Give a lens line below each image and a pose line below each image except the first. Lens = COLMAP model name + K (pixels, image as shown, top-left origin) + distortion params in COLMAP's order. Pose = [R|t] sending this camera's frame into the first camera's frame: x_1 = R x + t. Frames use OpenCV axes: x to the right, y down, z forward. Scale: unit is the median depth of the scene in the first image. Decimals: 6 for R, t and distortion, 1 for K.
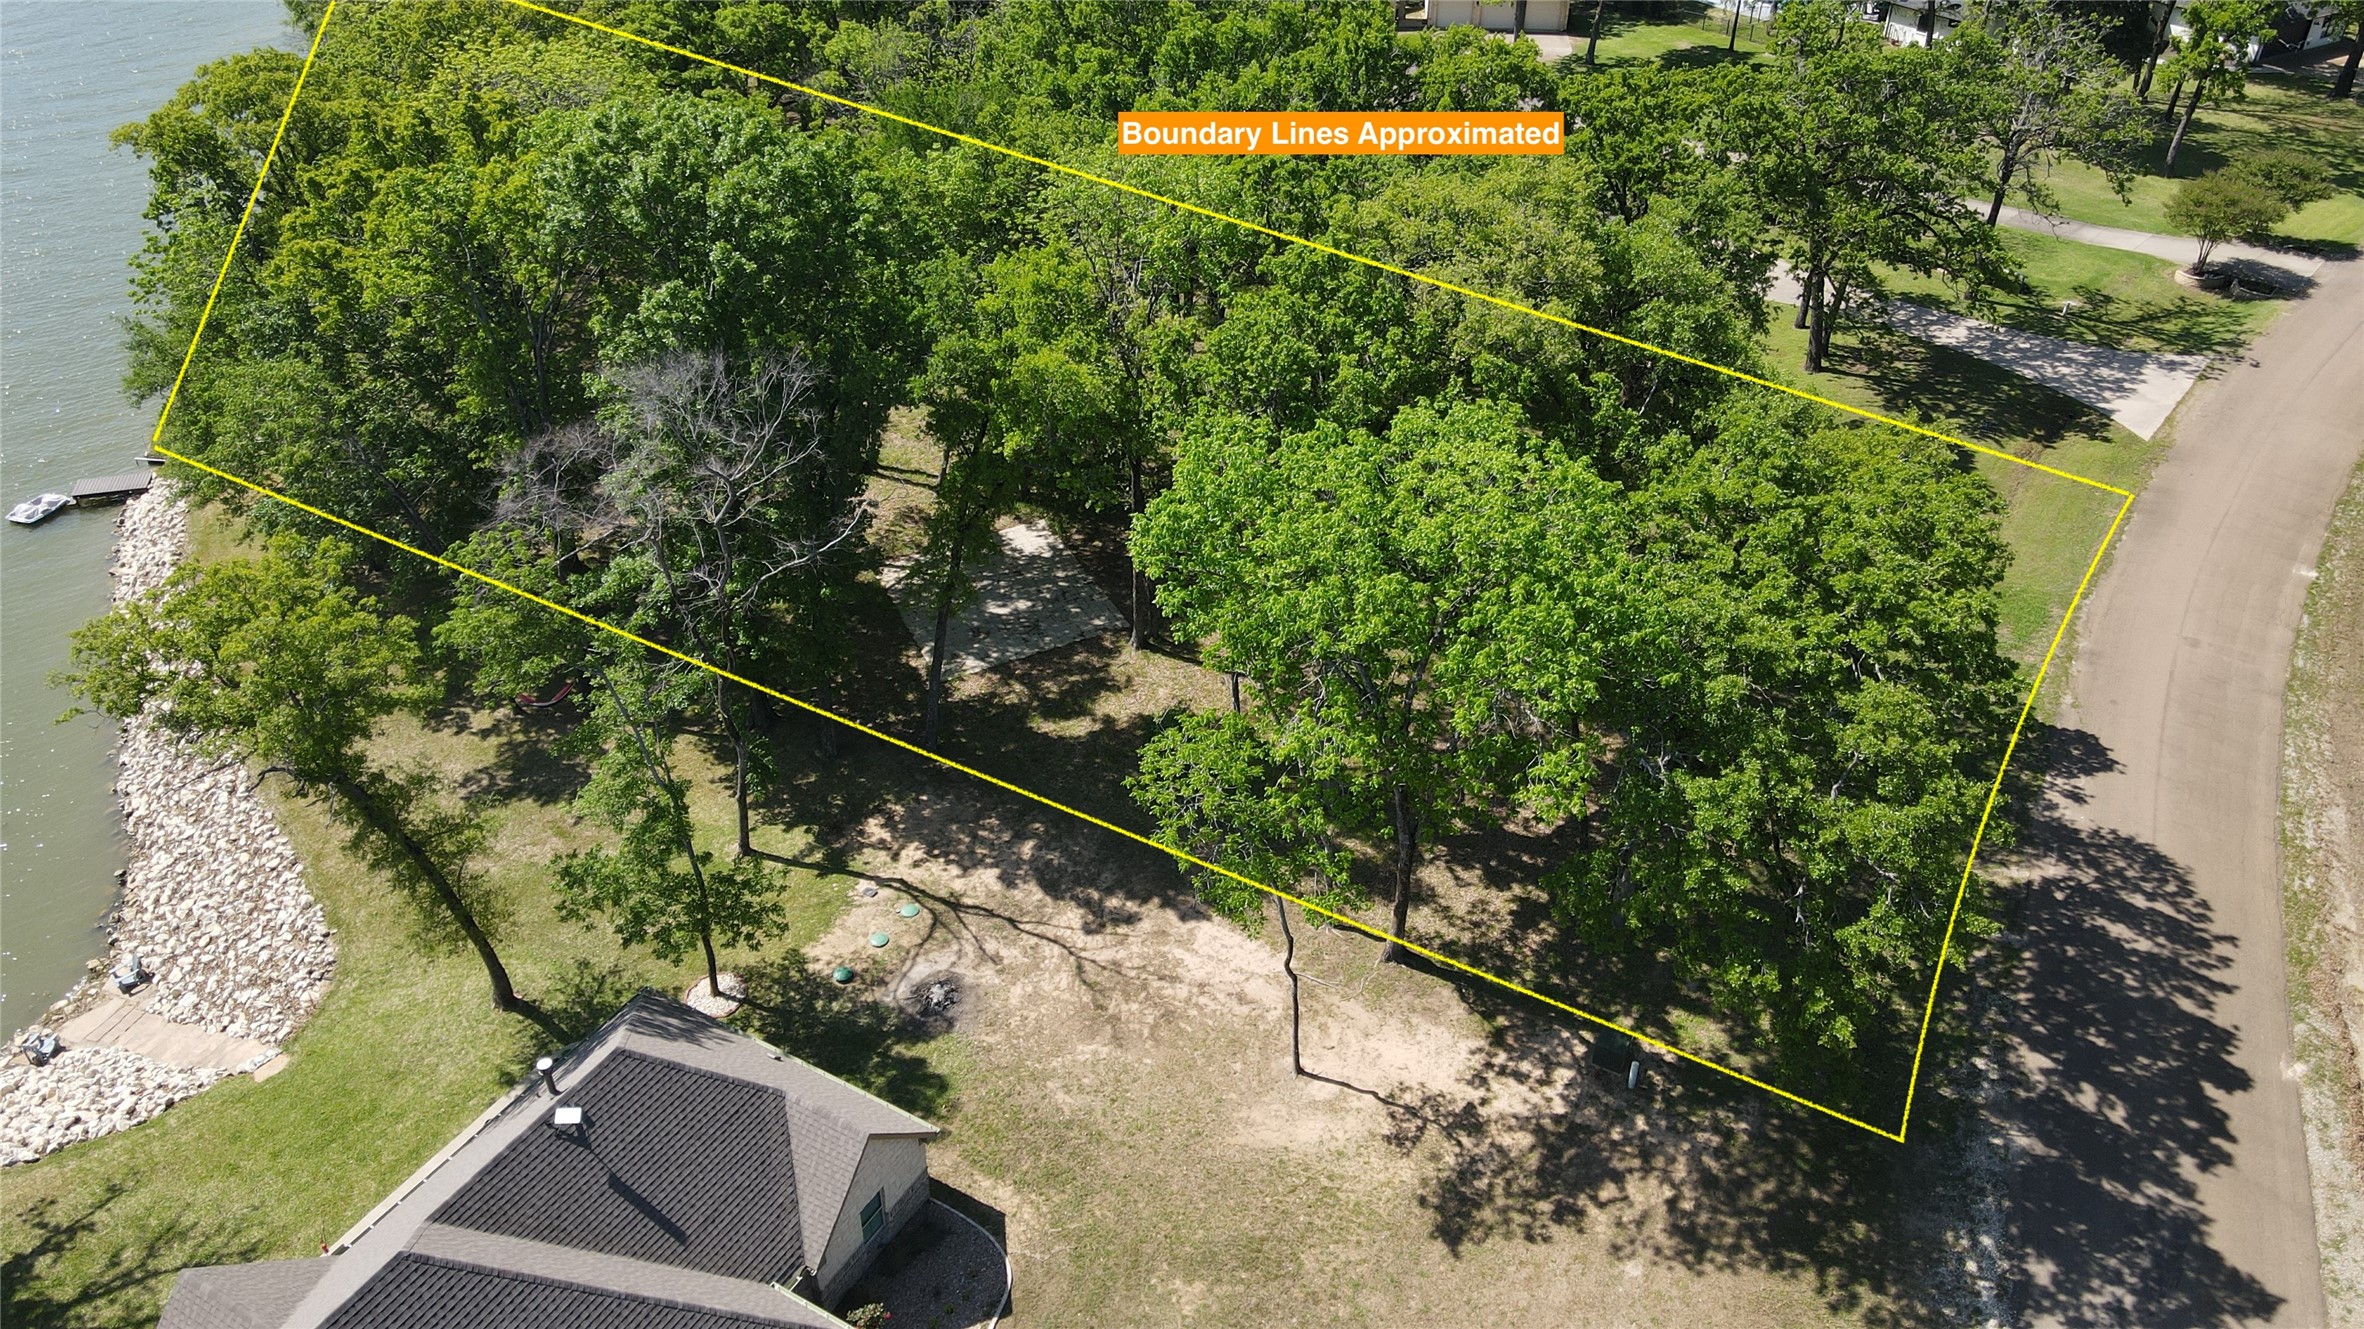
lens RADIAL K [[1735.4, 0, 1182.8], [0, 1735.4, 666.4], [0, 0, 1]] dist [0.001639, 0.034666]
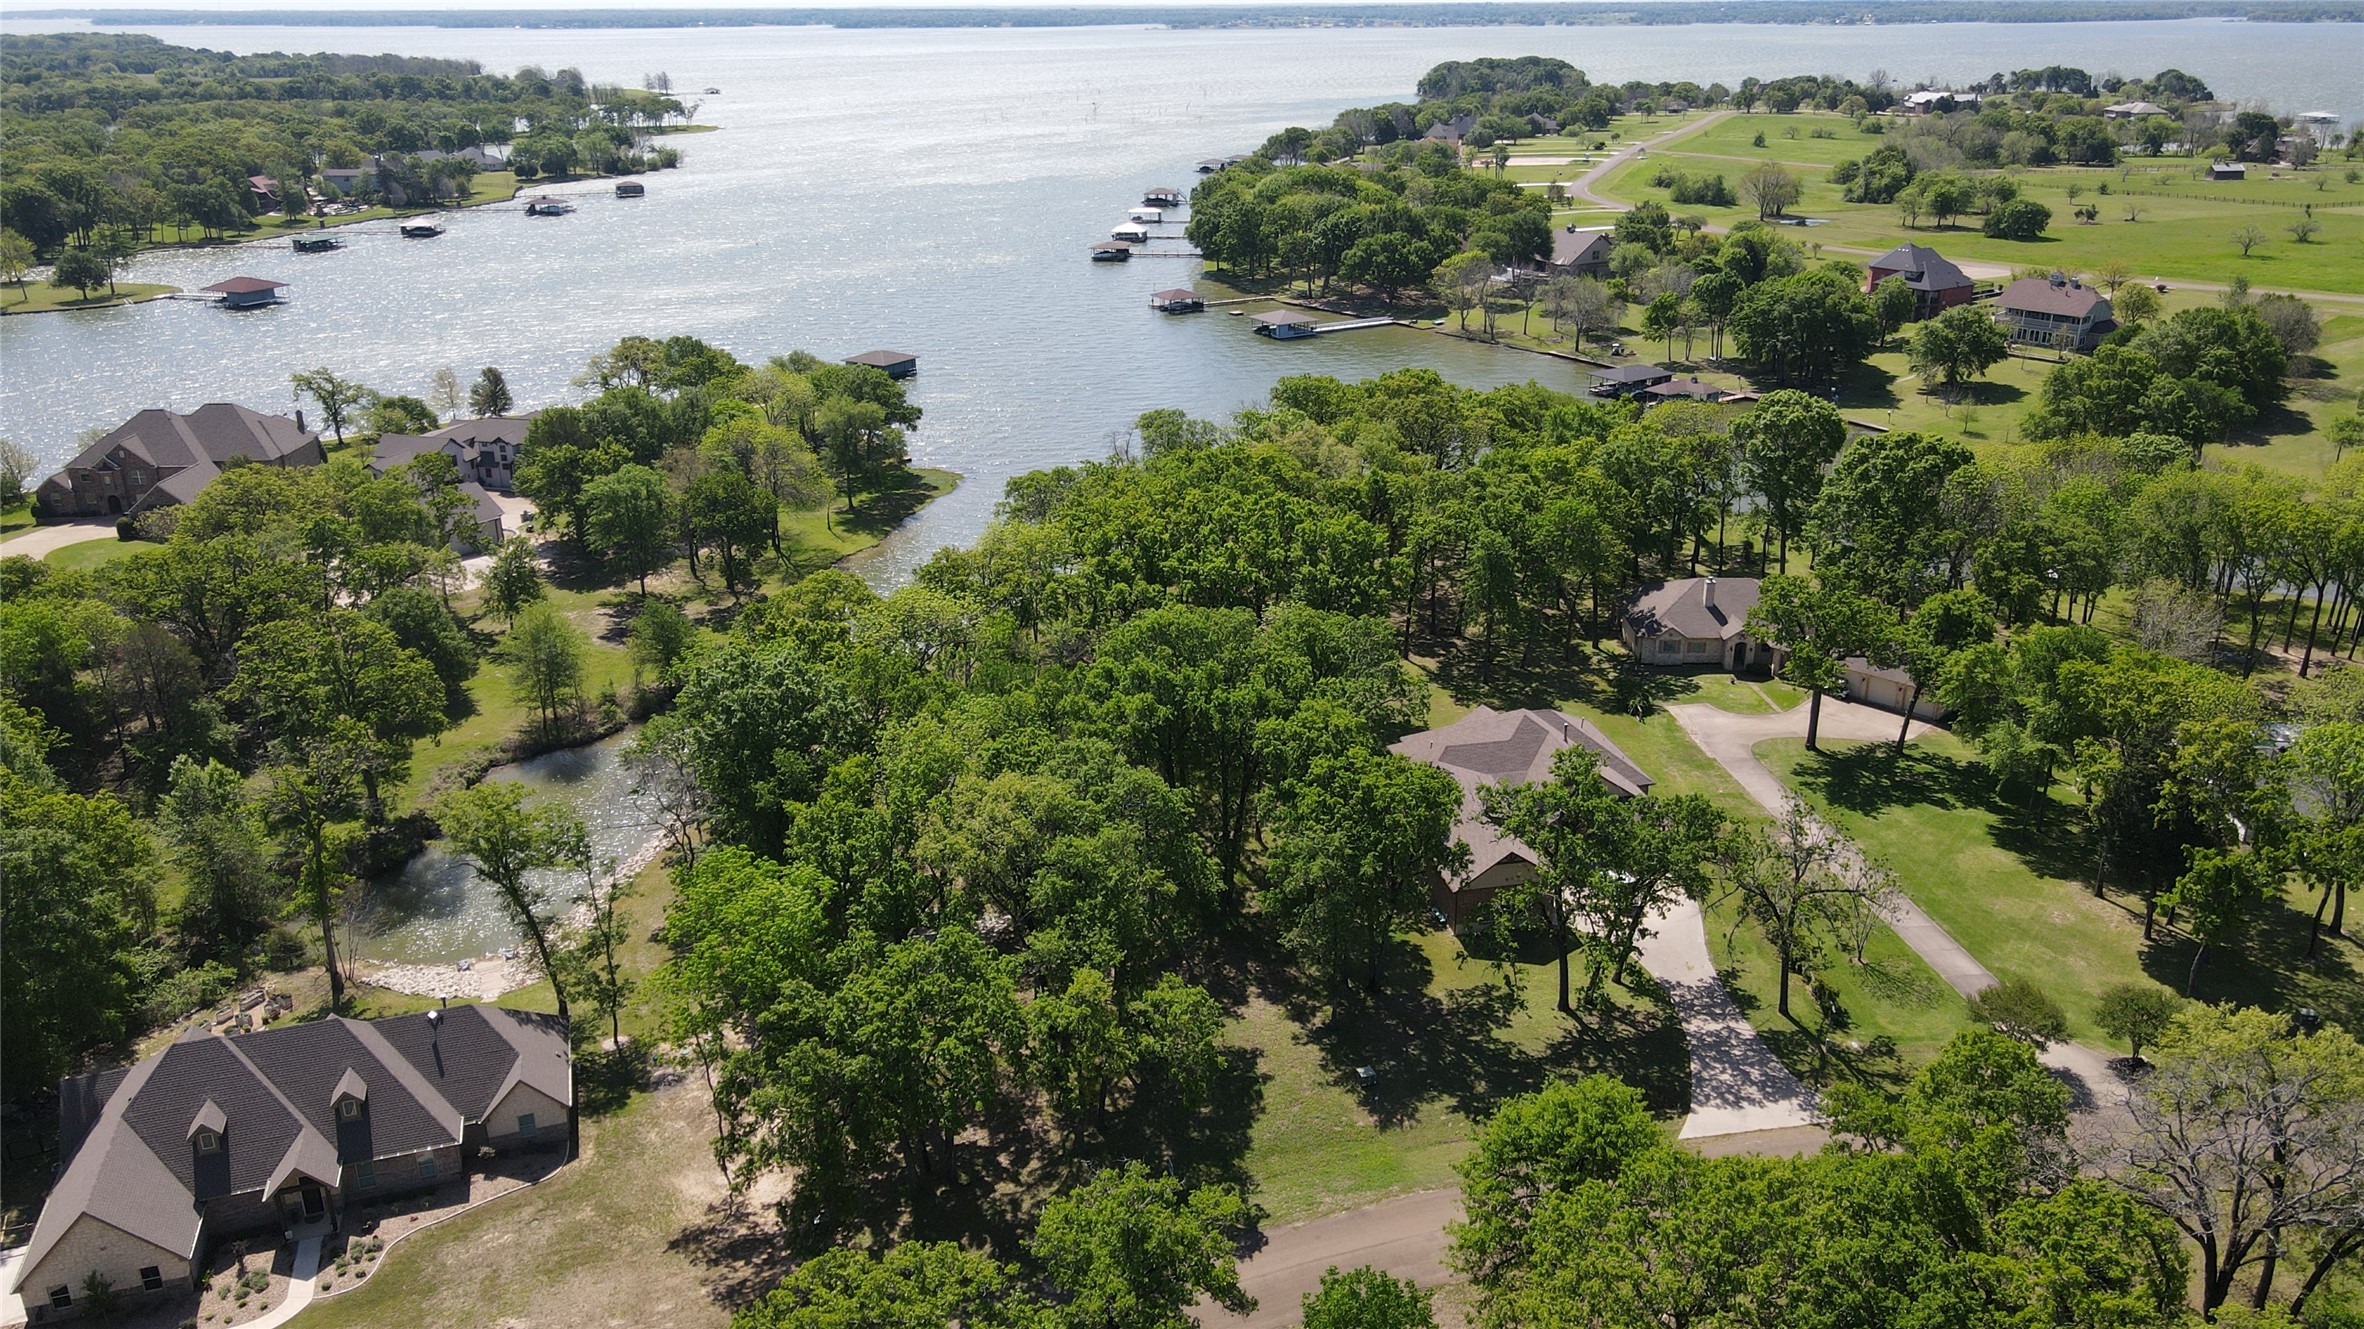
lens RADIAL K [[1735.4, 0, 1194.8], [0, 1735.4, 660.1], [0, 0, 1]] dist [0.001639, 0.034666]
pose [[0.750073, 0.239084, -0.616628, 1.192421], [-0.377810, 0.920159, -0.102800, -0.226597], [0.542818, 0.310075, 0.780514, -0.327455]]
